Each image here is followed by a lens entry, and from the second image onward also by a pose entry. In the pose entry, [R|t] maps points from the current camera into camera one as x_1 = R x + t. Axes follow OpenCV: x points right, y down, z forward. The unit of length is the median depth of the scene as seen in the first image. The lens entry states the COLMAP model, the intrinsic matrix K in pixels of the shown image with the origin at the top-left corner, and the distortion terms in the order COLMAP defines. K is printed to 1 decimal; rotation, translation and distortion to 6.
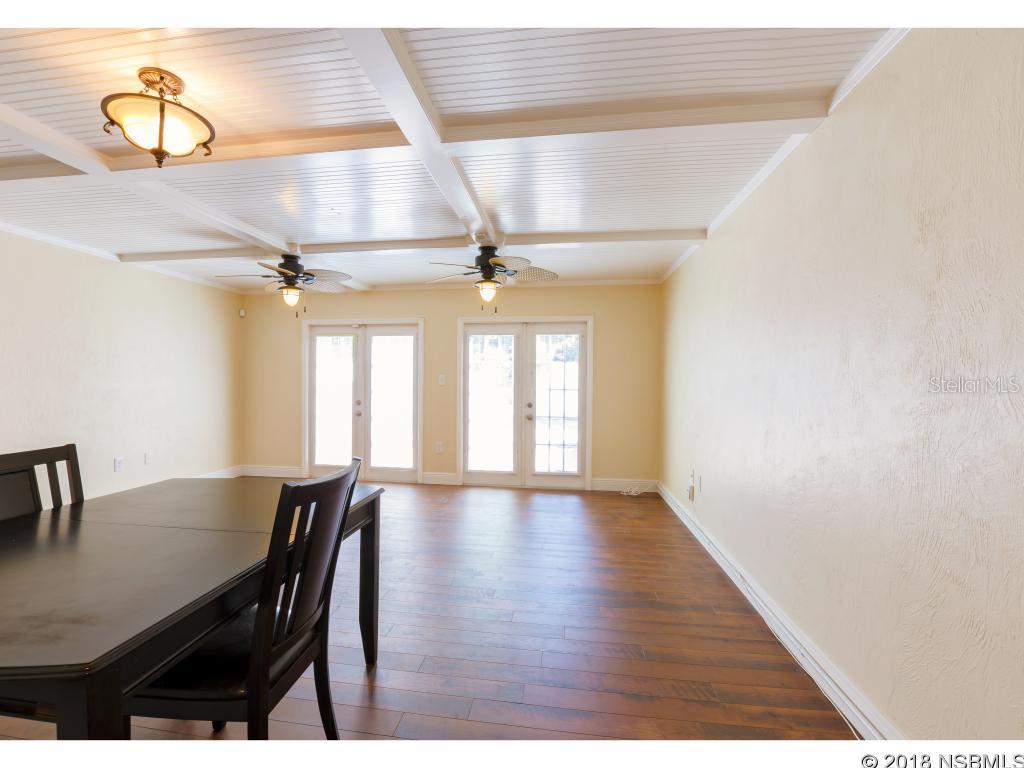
lens RADIAL K [[440.2, 0, 521.7], [0, 440.2, 385.0], [0, 0, 1]] dist [-0.021701, 0.000008]
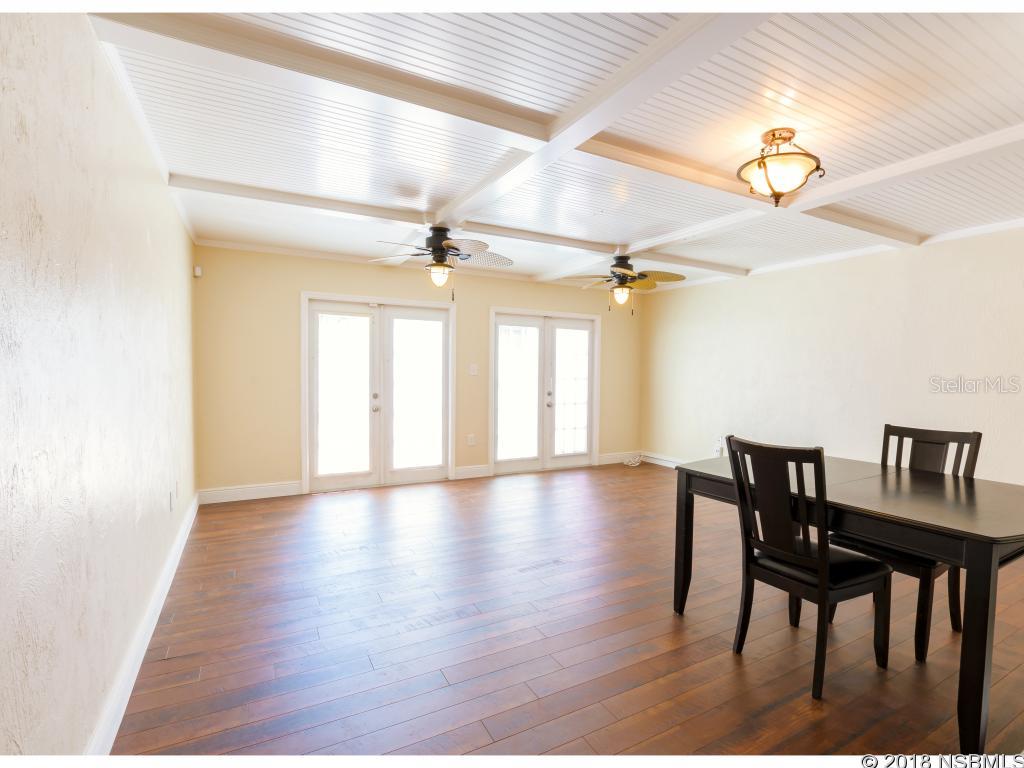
lens RADIAL K [[469.6, 0, 517.1], [0, 469.6, 384.7], [0, 0, 1]] dist [-0.026677, 0.002816]
pose [[0.815078, -0.012300, 0.579220, -0.699355], [-0.002675, 0.999684, 0.024992, -0.004763], [-0.579345, -0.021919, 0.814788, 0.105940]]
